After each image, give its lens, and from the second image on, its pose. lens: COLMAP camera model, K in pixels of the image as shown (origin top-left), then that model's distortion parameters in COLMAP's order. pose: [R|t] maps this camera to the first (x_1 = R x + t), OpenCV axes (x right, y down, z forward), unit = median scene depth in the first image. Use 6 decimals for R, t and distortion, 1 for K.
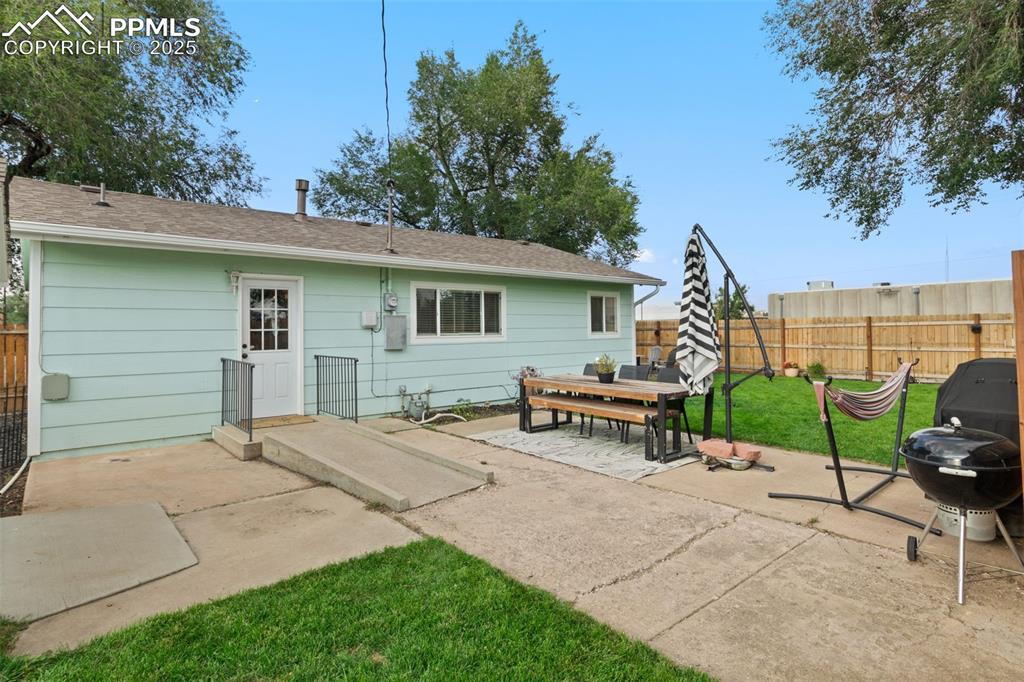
lens RADIAL K [[533.5, 0, 502.3], [0, 533.5, 336.9], [0, 0, 1]] dist [0.002319, 0.000725]
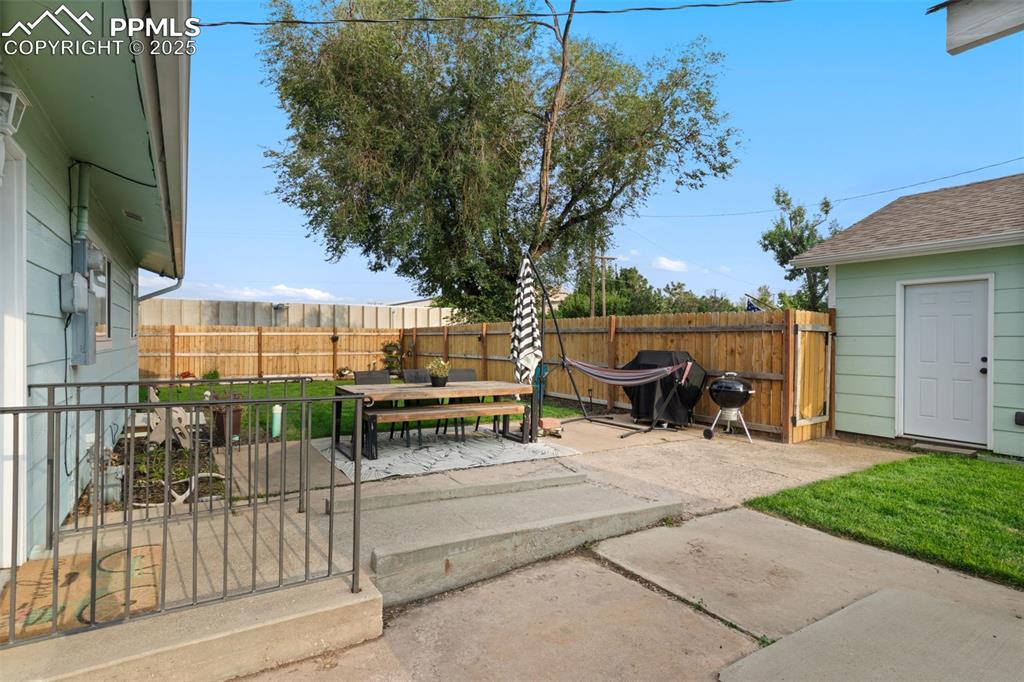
lens RADIAL K [[533.5, 0, 502.3], [0, 533.5, 336.9], [0, 0, 1]] dist [0.002319, 0.000725]
pose [[0.154258, 0.015410, 0.987910, -0.461605], [0.006486, 0.999841, -0.016609, 0.007496], [-0.988009, 0.008969, 0.154134, 0.447004]]
